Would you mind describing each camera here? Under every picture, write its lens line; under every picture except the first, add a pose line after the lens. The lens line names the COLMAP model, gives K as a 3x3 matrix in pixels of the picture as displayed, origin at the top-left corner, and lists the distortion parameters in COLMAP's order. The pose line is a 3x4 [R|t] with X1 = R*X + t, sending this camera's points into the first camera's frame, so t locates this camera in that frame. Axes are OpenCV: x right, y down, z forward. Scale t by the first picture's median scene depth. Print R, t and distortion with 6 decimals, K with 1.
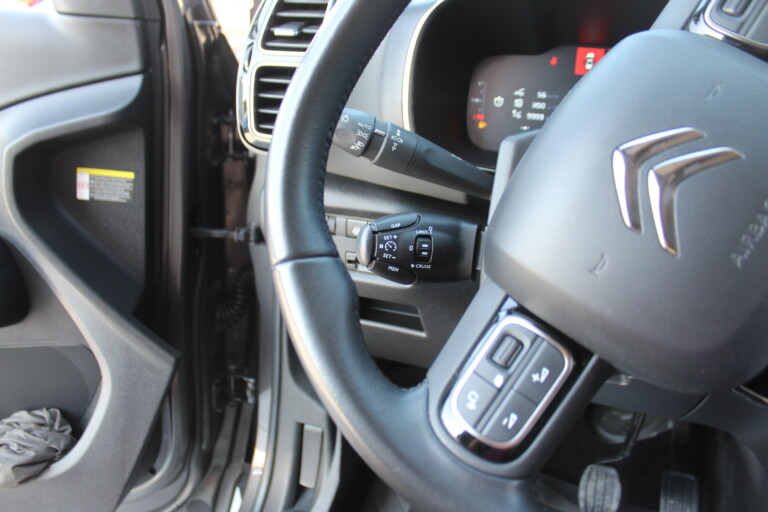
lens RADIAL K [[640.3, 0, 380.8], [0, 640.3, 259.5], [0, 0, 1]] dist [-0.165982, 0.148838]
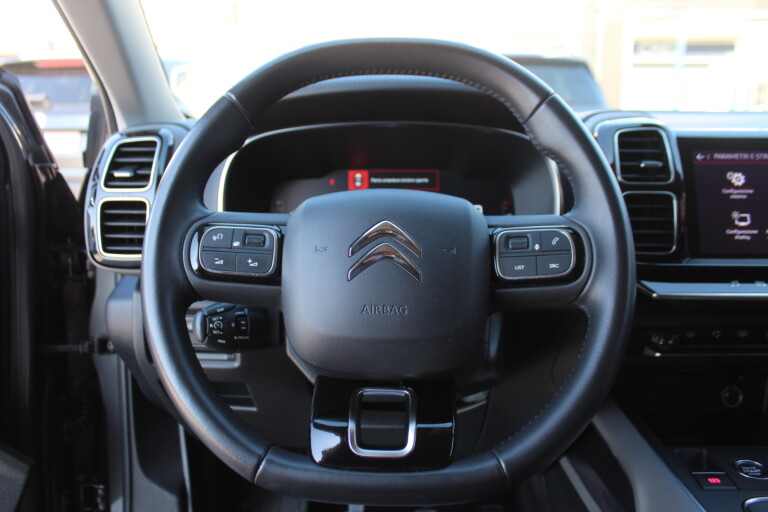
lens RADIAL K [[640.3, 0, 373.3], [0, 640.3, 249.9], [0, 0, 1]] dist [-0.165982, 0.148838]
pose [[0.962843, -0.079488, 0.258097, -0.000901], [0.126893, 0.976793, -0.172552, 0.053631], [-0.238391, 0.198891, 0.950585, -0.220230]]
